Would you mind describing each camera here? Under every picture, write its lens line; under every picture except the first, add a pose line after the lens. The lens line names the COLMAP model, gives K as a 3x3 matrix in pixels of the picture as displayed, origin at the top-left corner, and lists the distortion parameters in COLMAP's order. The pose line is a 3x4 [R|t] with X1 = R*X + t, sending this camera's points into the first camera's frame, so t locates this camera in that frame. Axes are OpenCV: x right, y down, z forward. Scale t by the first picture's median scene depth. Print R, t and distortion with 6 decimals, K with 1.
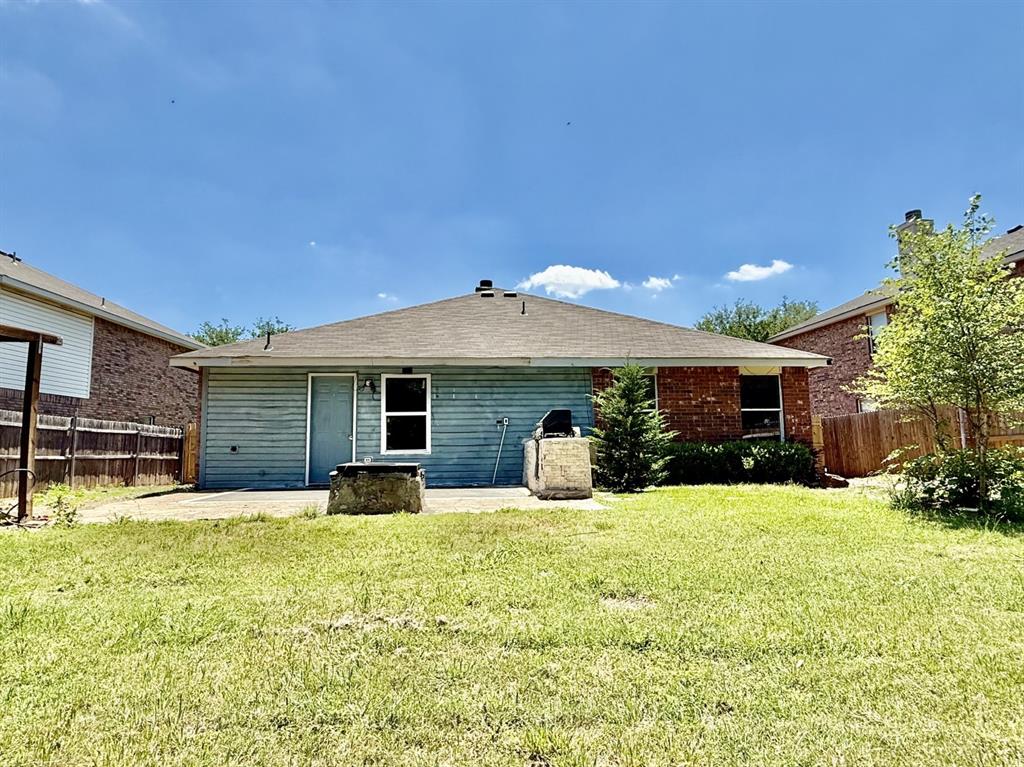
lens RADIAL K [[557.8, 0, 511.8], [0, 557.8, 385.5], [0, 0, 1]] dist [-0.004114, -0.000319]
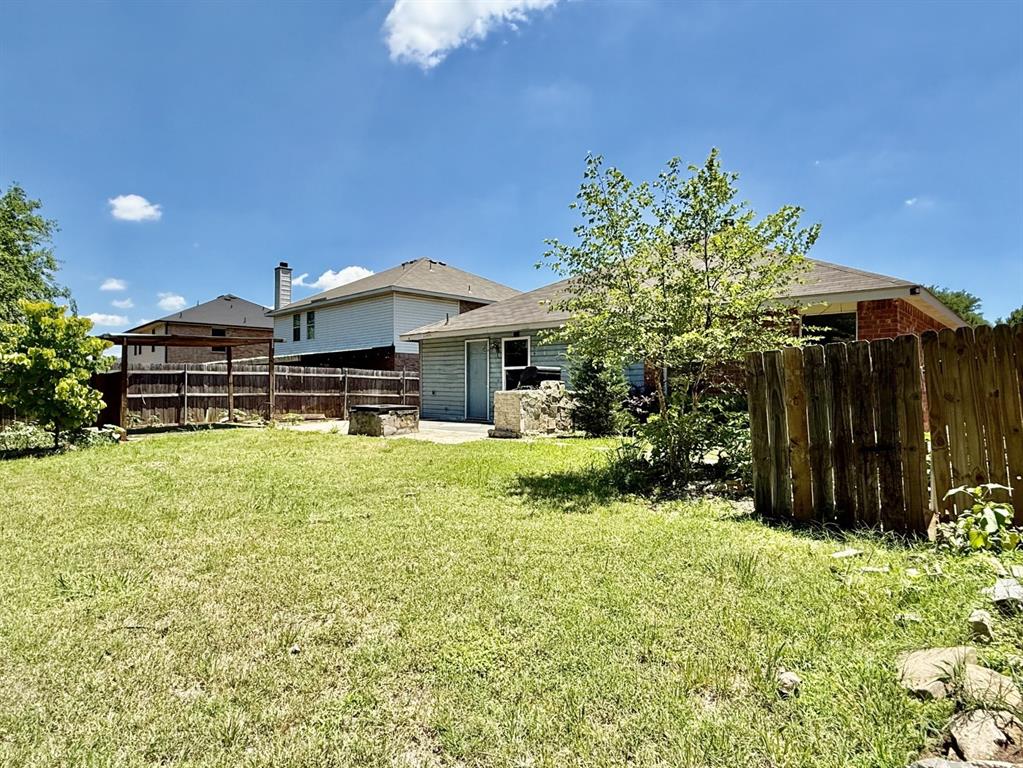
lens RADIAL K [[557.2, 0, 511.4], [0, 557.2, 384.4], [0, 0, 1]] dist [-0.004114, -0.000319]
pose [[0.701404, 0.006555, -0.712734, 0.728632], [0.071284, 0.994299, 0.079295, -0.014831], [0.709190, -0.106424, 0.696938, 0.084549]]
